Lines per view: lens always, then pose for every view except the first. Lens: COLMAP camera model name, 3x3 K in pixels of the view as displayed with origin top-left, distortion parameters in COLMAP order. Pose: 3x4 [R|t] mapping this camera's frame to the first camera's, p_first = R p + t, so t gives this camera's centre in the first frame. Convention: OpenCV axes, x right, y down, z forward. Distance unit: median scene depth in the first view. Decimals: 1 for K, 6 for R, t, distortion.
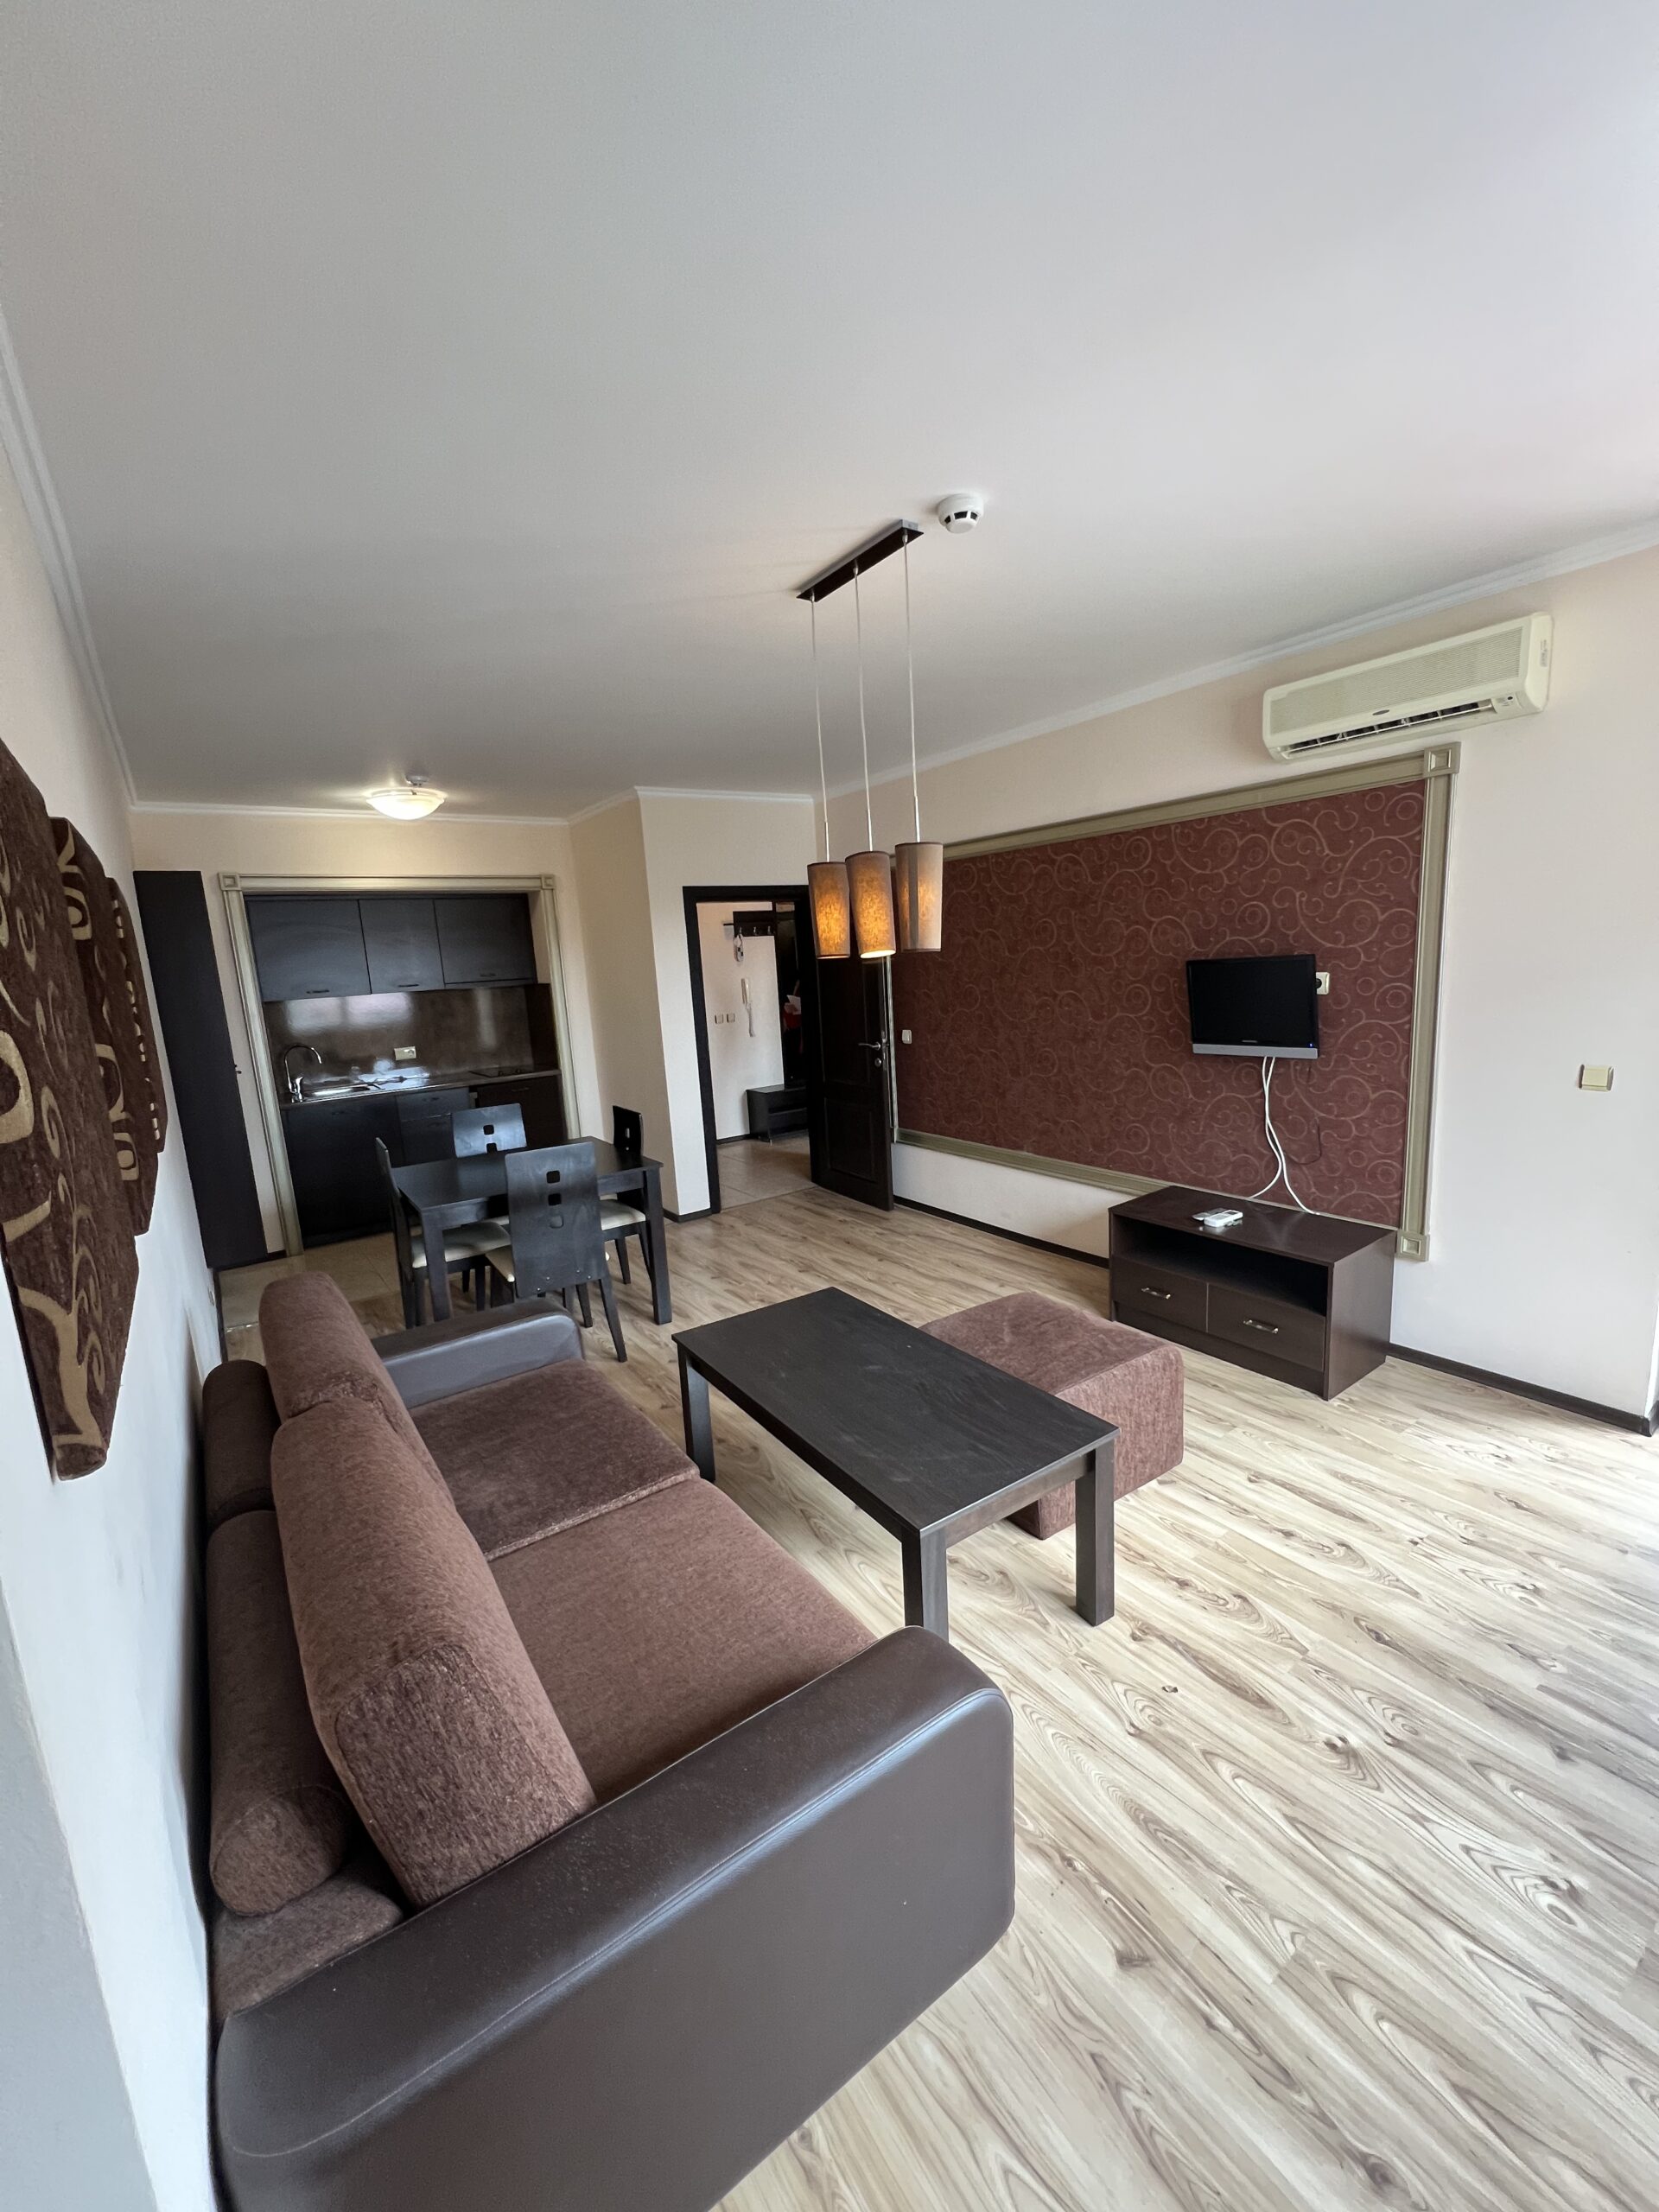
lens RADIAL K [[884.2, 0, 832.1], [0, 884.2, 1099.3], [0, 0, 1]] dist [0.000214, -0.000315]
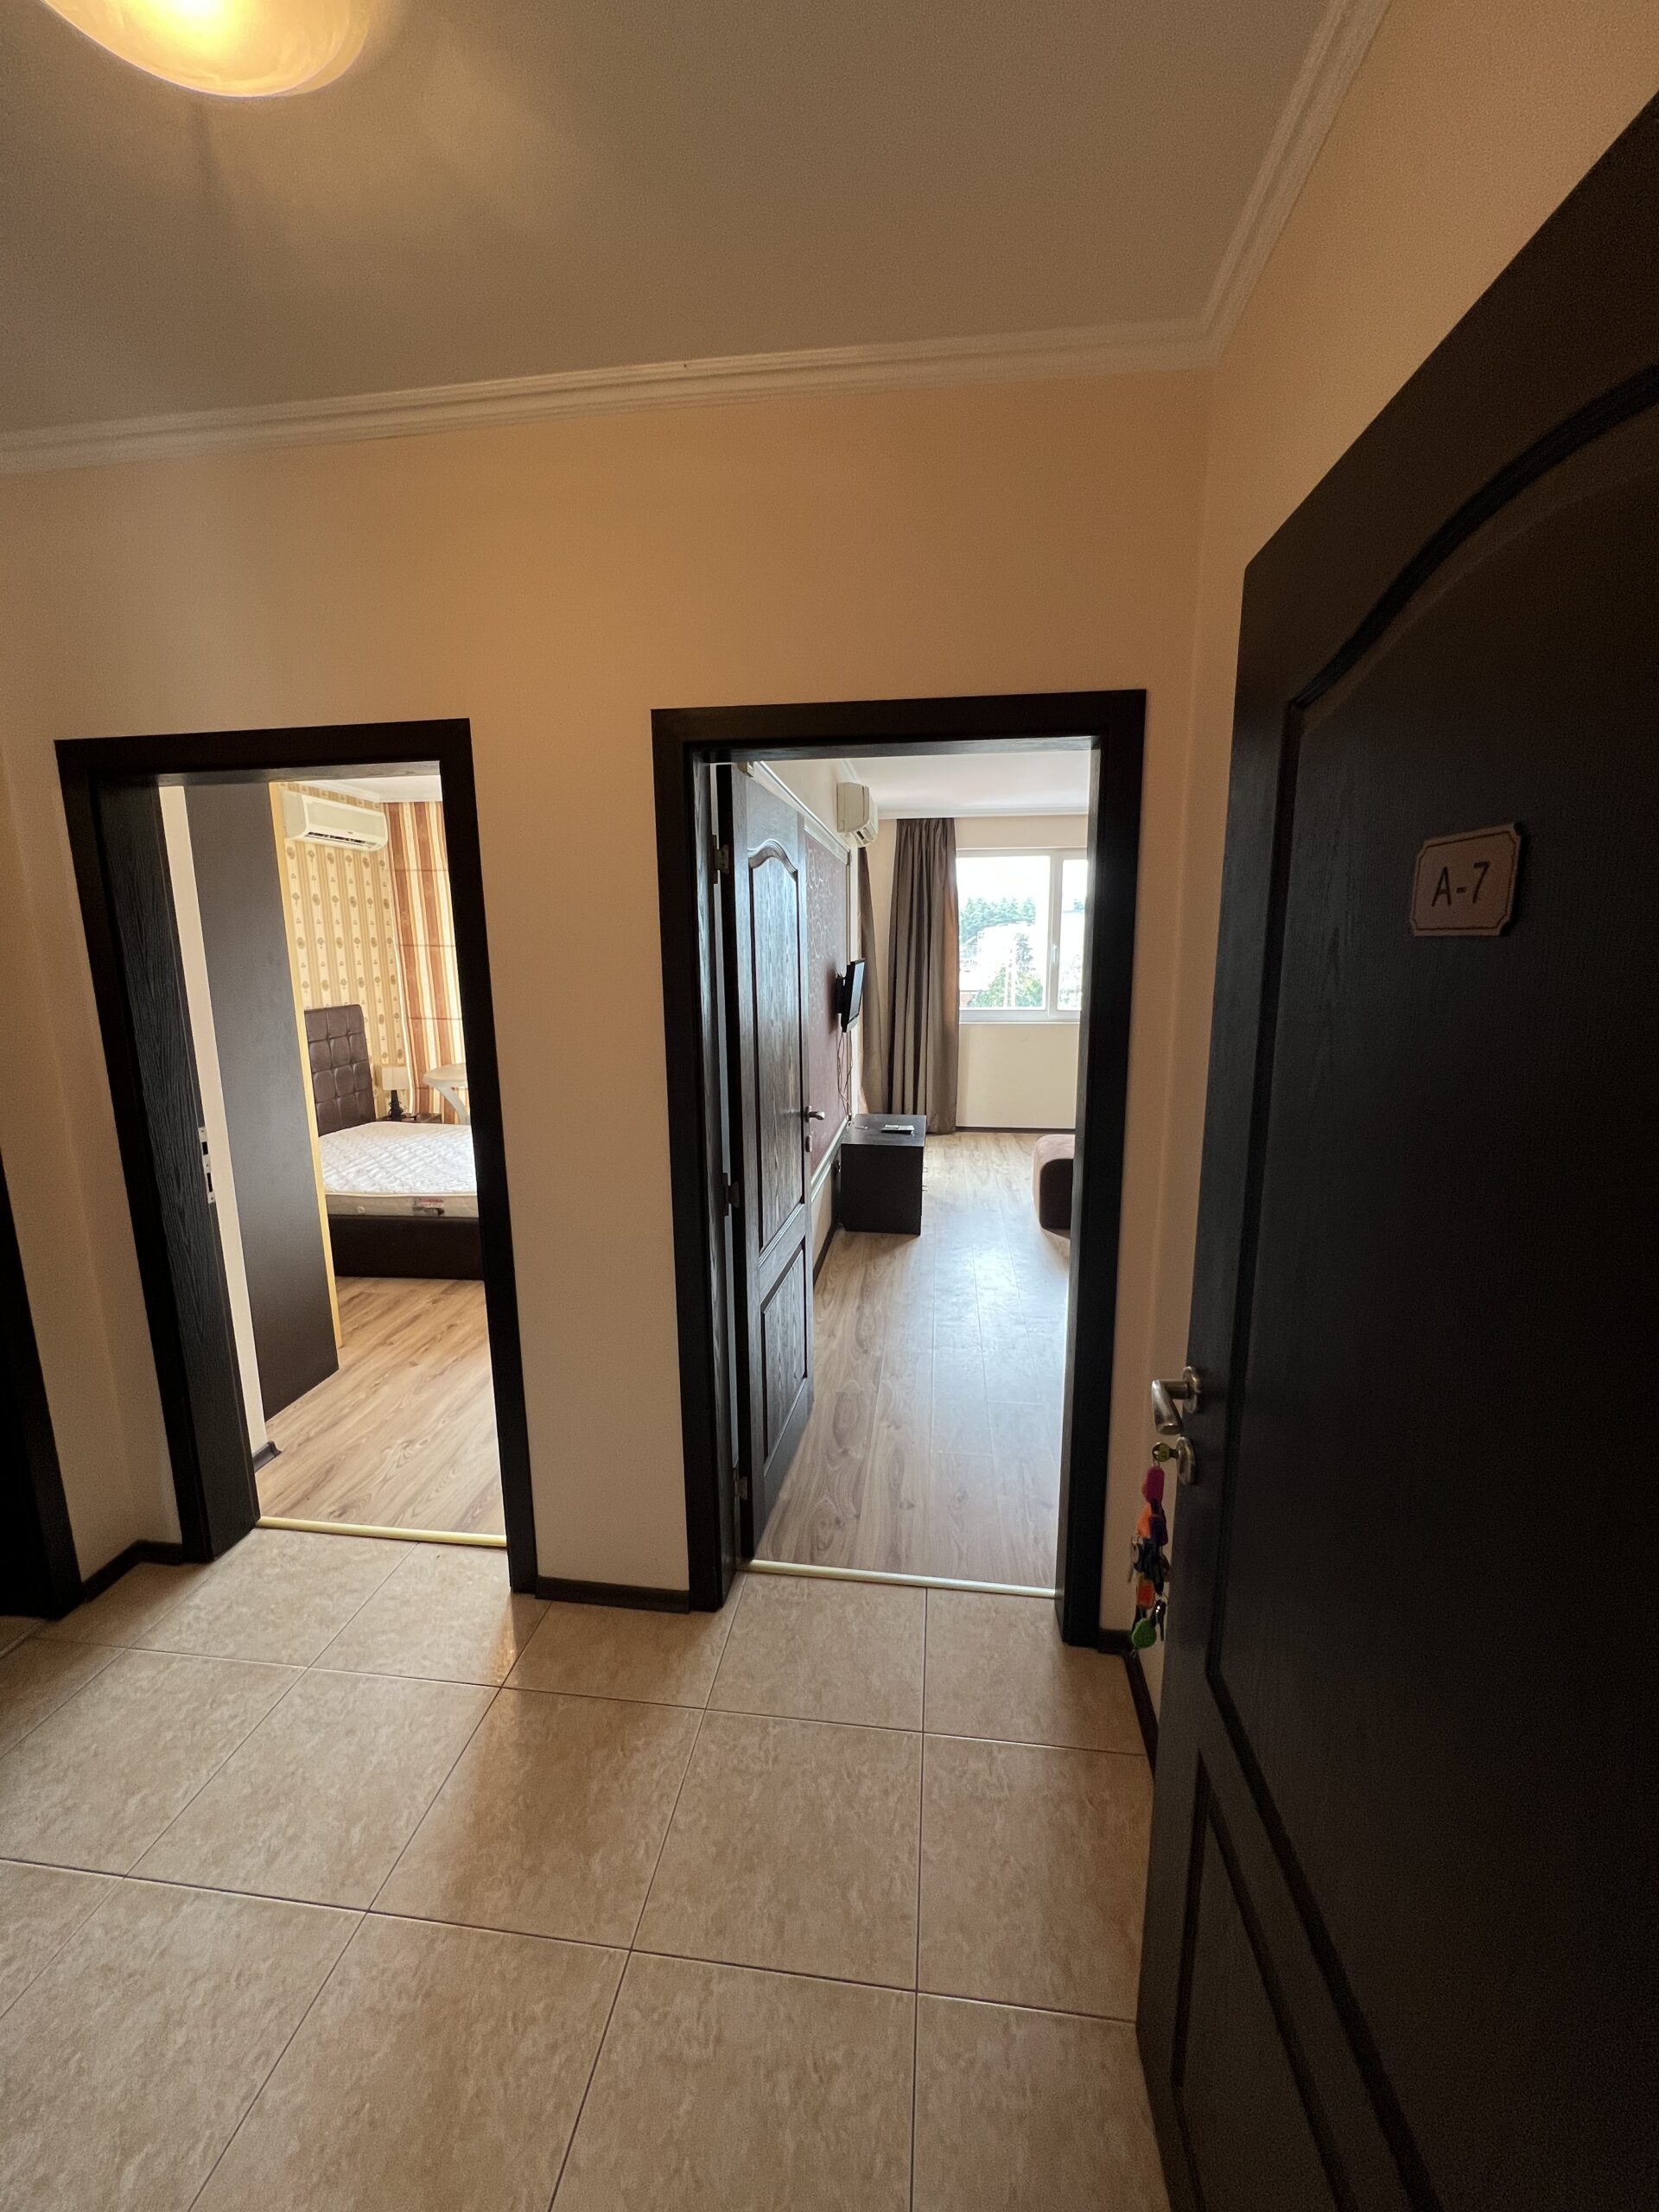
lens RADIAL K [[884.2, 0, 828.6], [0, 884.2, 1103.3], [0, 0, 1]] dist [0.000214, -0.000315]
pose [[-0.735554, -0.055141, 0.675218, -0.654286], [0.159699, 0.954481, 0.251916, -0.408110], [-0.658374, 0.293129, -0.693267, 2.788518]]
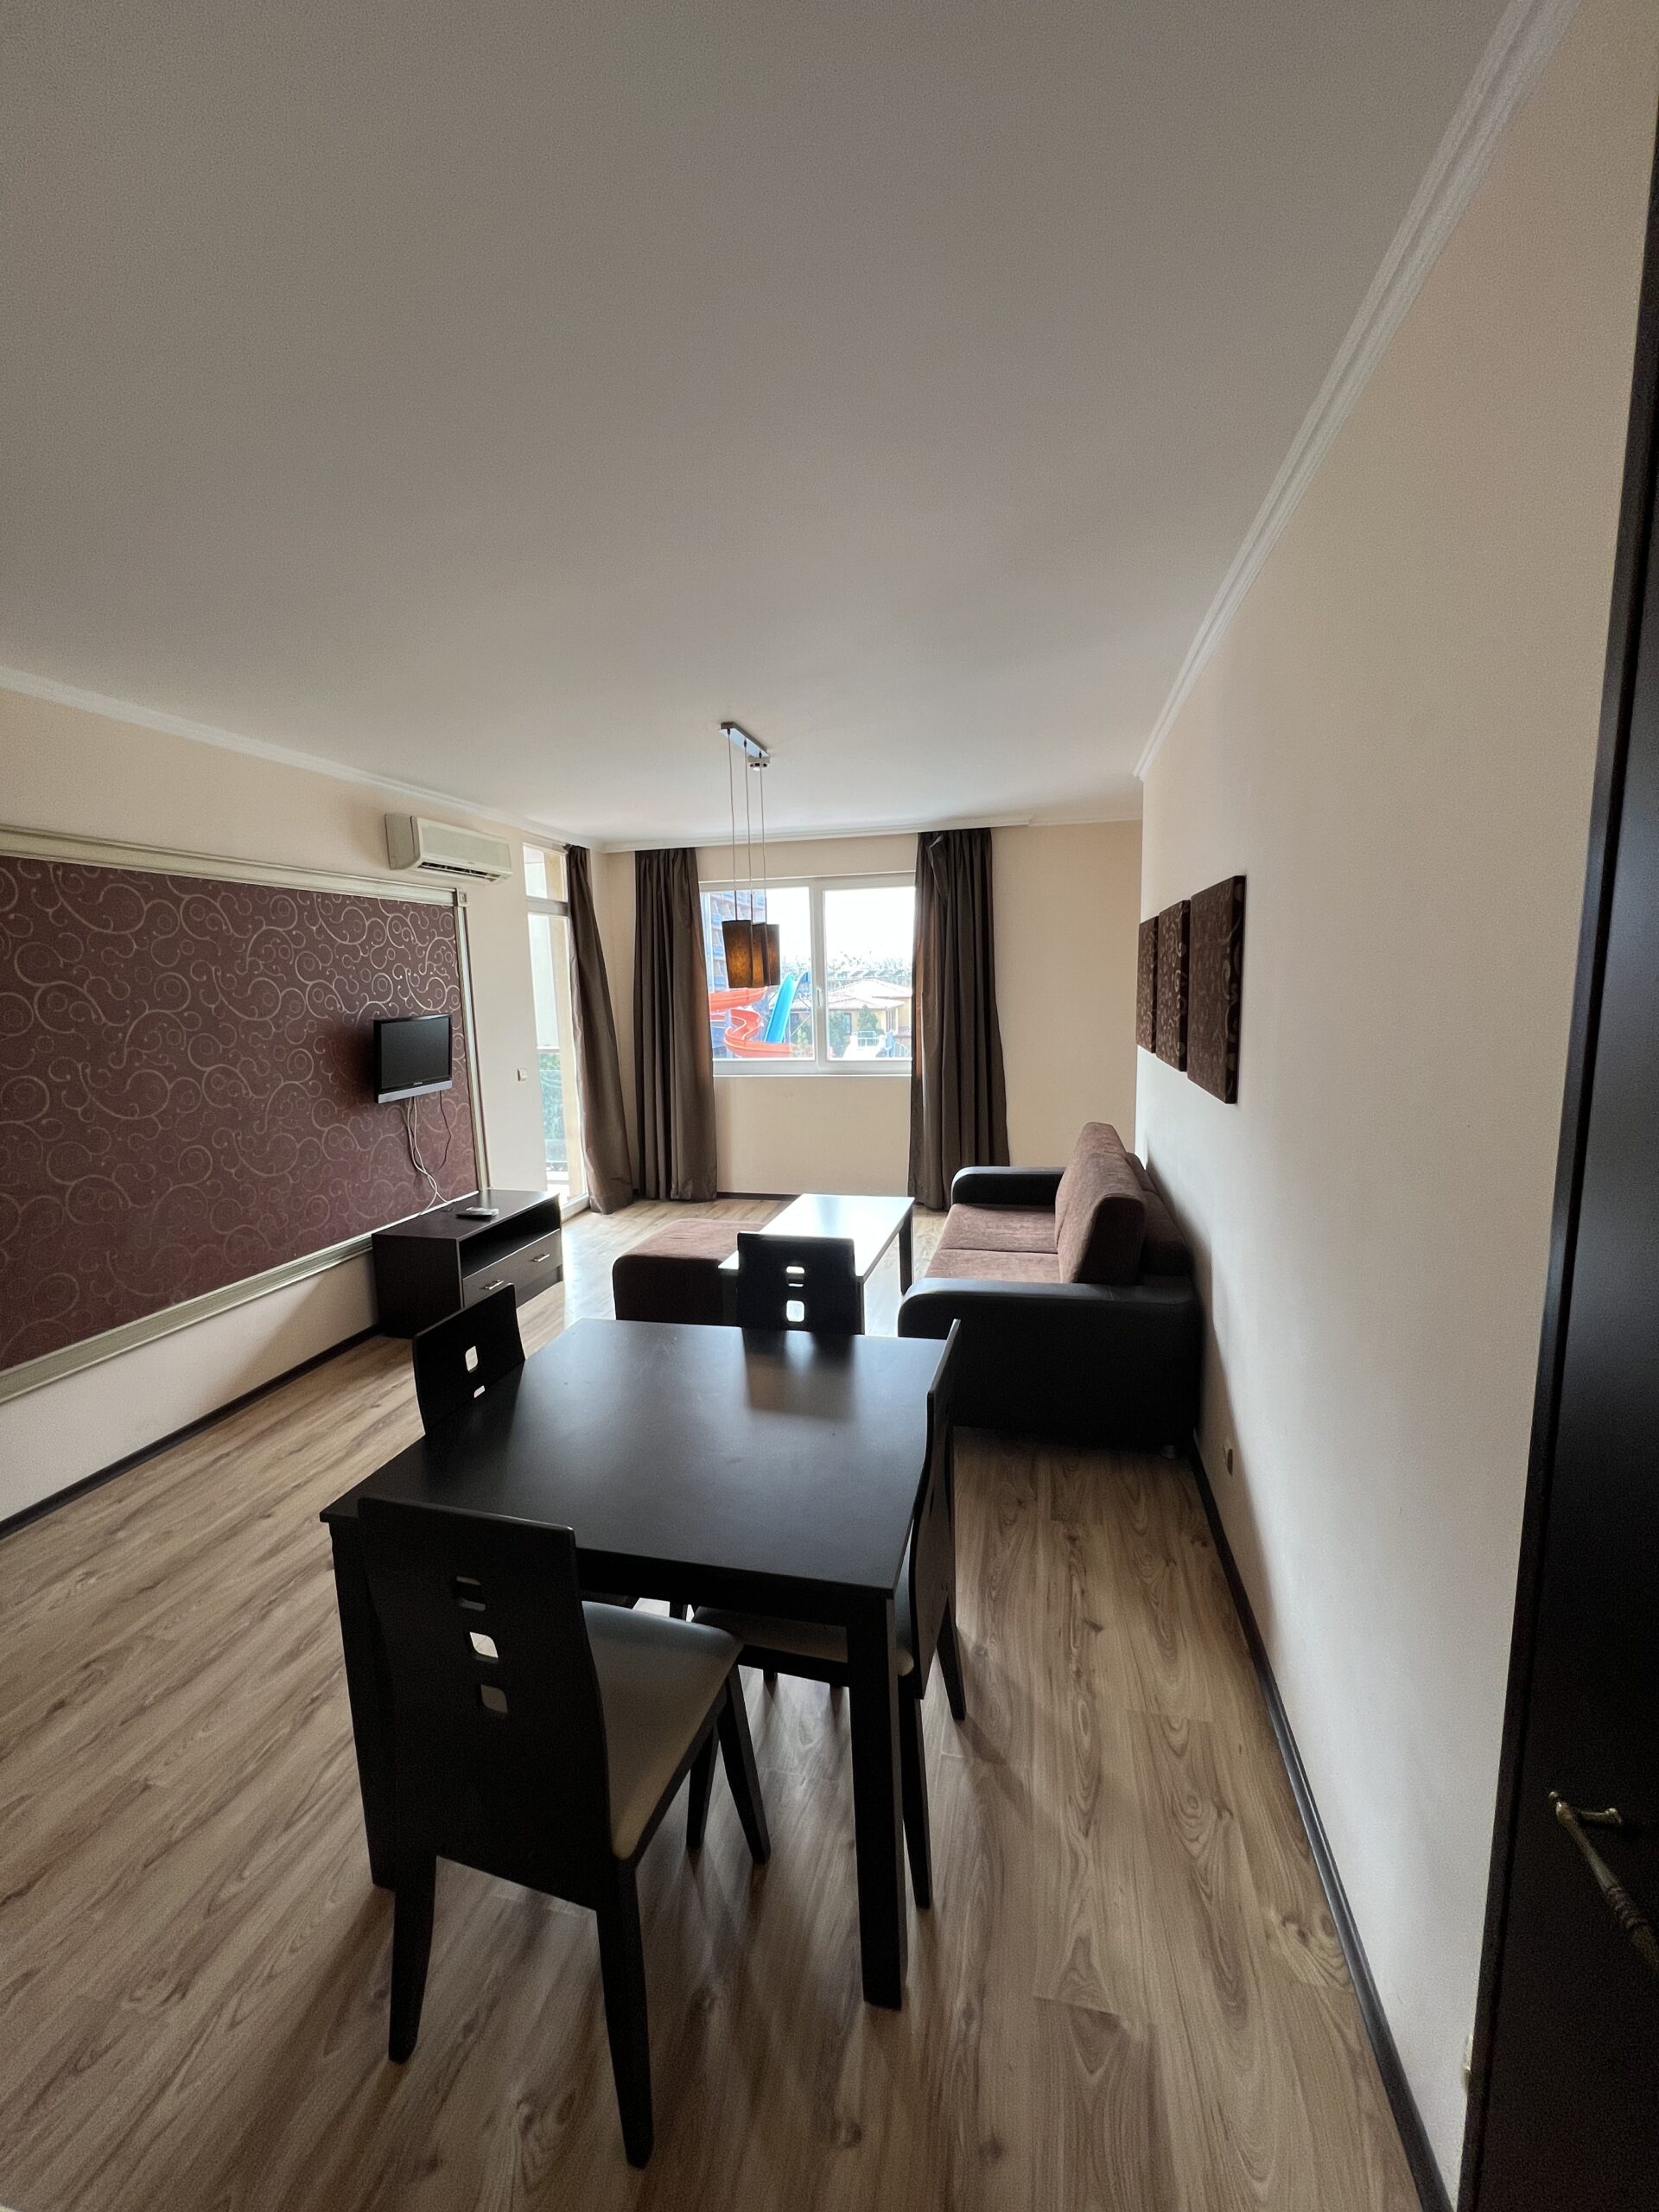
lens RADIAL K [[884.2, 0, 829.3], [0, 884.2, 1110.6], [0, 0, 1]] dist [0.000214, -0.000315]
pose [[-0.658301, -0.034468, 0.751966, -1.140985], [0.187100, 0.960110, 0.207803, -0.241077], [-0.729132, 0.277490, -0.625592, 1.833034]]
